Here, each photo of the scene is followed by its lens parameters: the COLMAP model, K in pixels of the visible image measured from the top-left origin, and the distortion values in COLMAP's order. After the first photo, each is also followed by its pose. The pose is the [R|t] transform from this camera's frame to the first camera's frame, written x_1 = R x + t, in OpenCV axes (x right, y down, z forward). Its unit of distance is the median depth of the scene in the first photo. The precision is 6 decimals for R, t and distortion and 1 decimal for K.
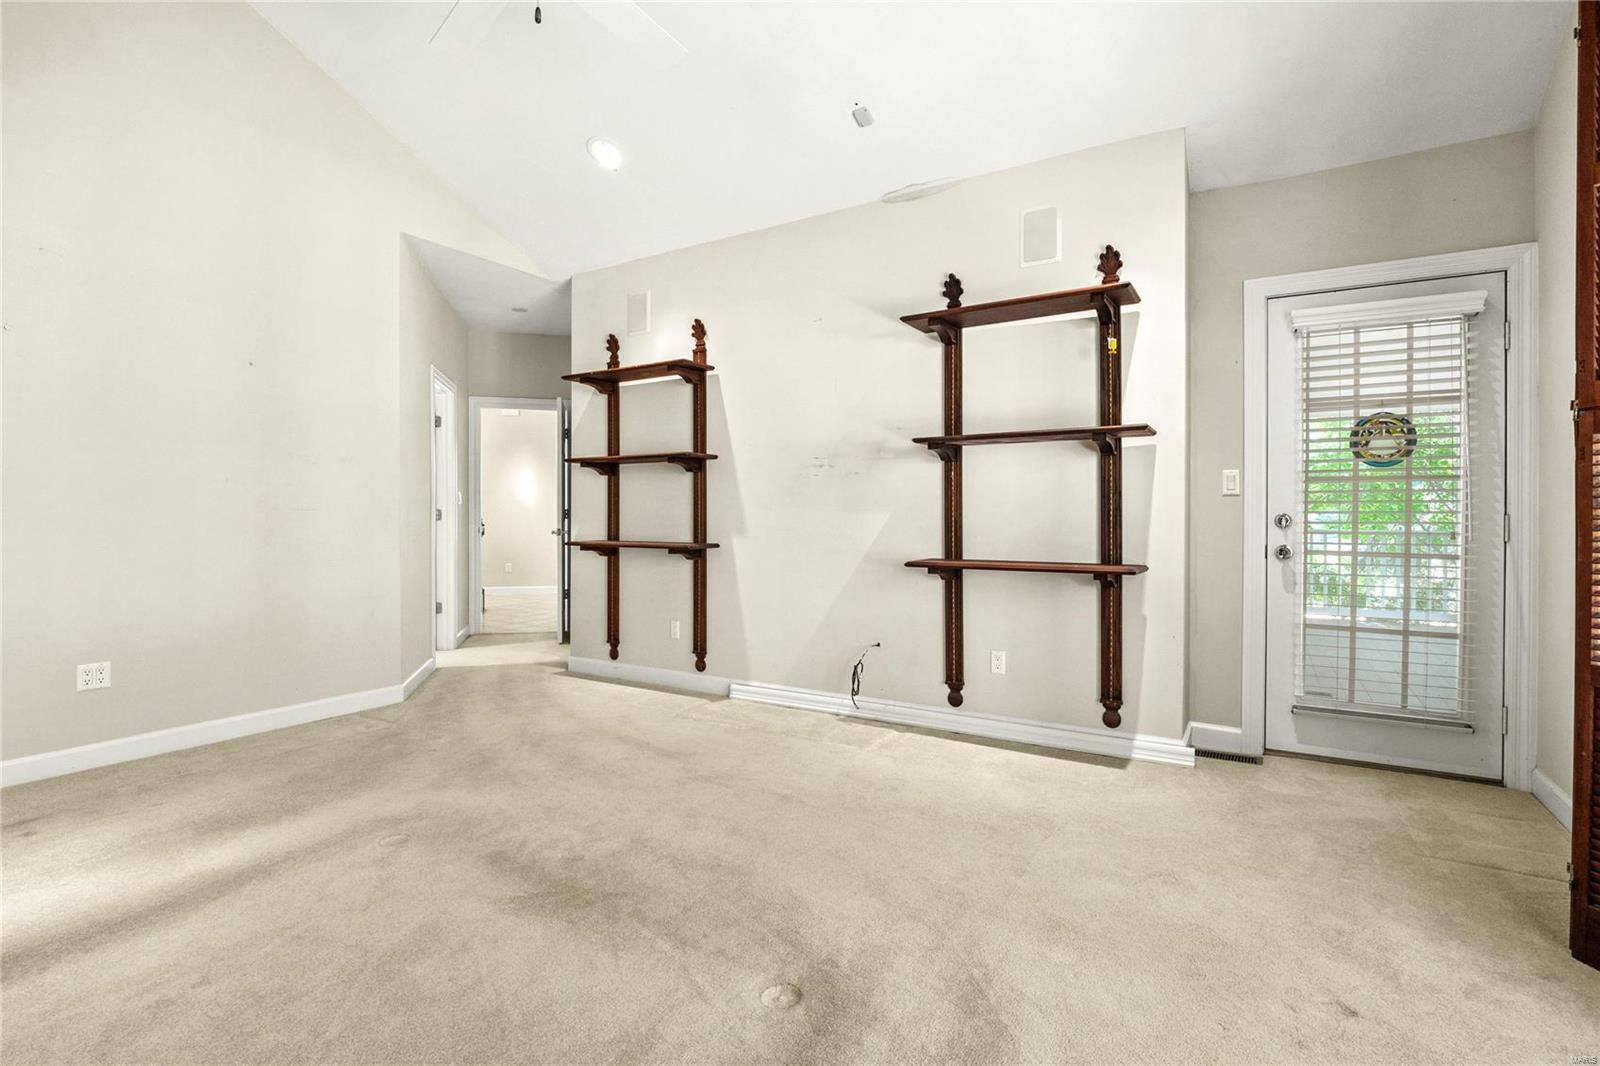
lens RADIAL K [[763.8, 0, 781.7], [0, 763.8, 522.8], [0, 0, 1]] dist [-0.001612, -0.010812]
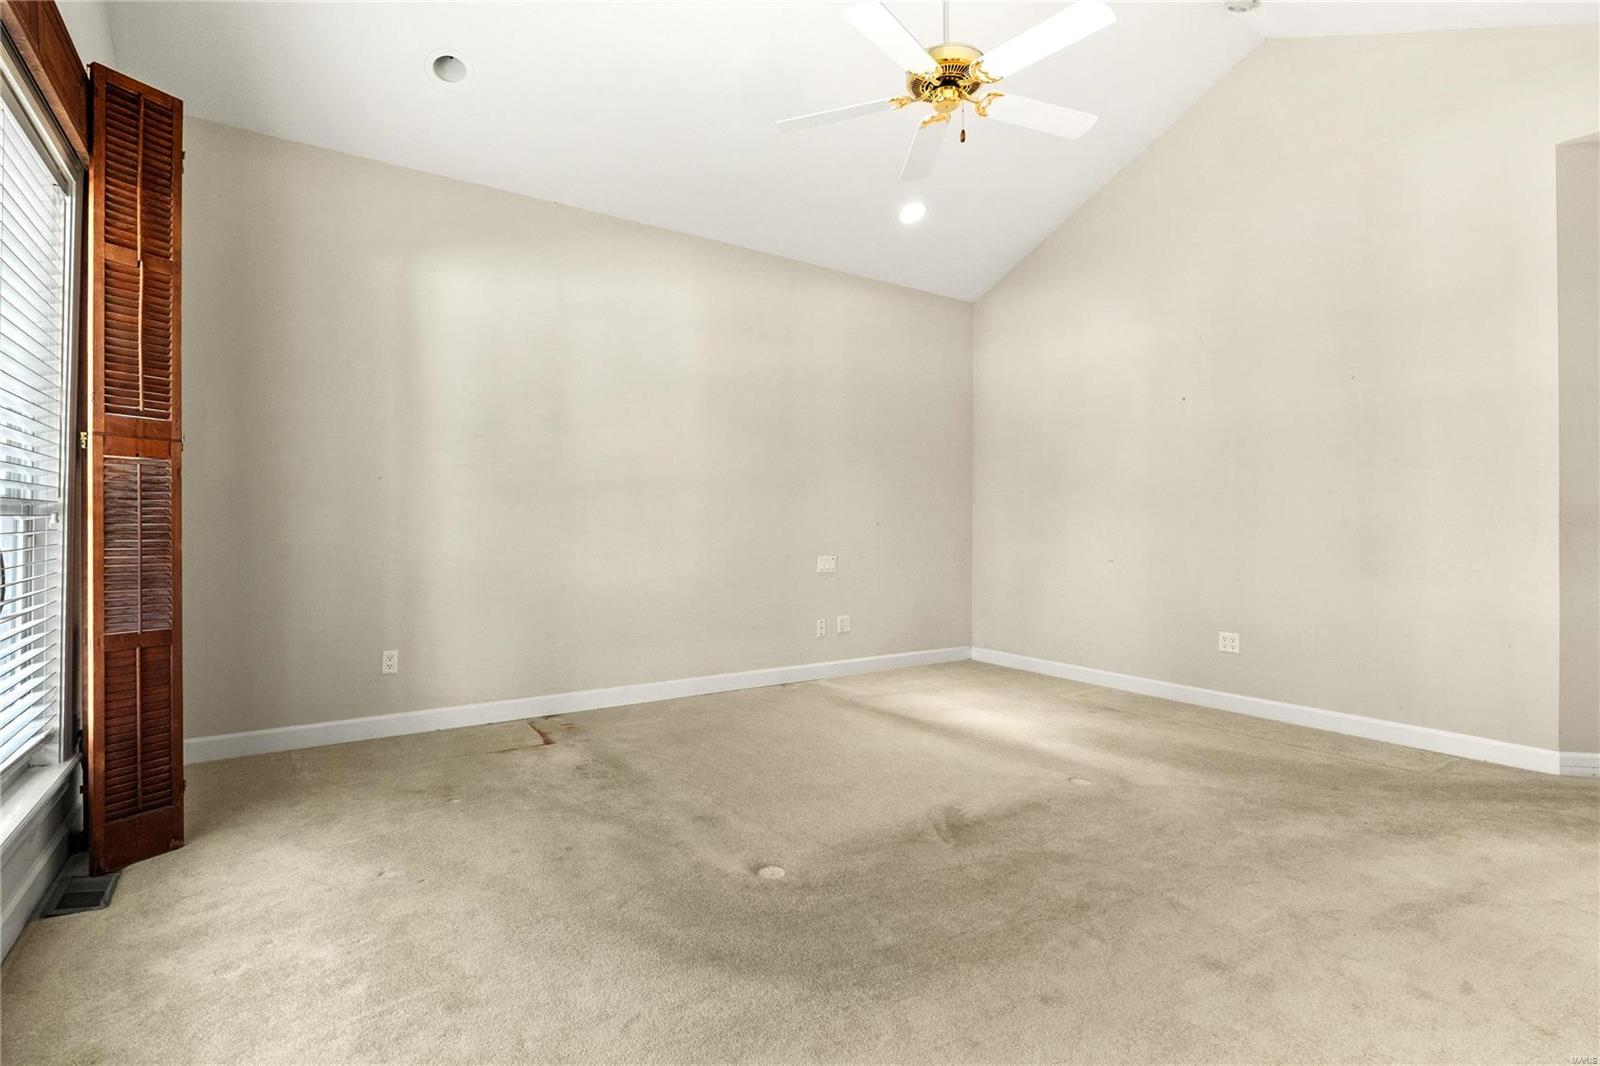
lens RADIAL K [[763.8, 0, 781.7], [0, 763.8, 522.8], [0, 0, 1]] dist [-0.001612, -0.010812]
pose [[-0.408163, 0.000728, -0.912909, 0.656290], [-0.010118, 0.999935, 0.005322, -0.010053], [0.912853, 0.011409, -0.408129, 0.825049]]
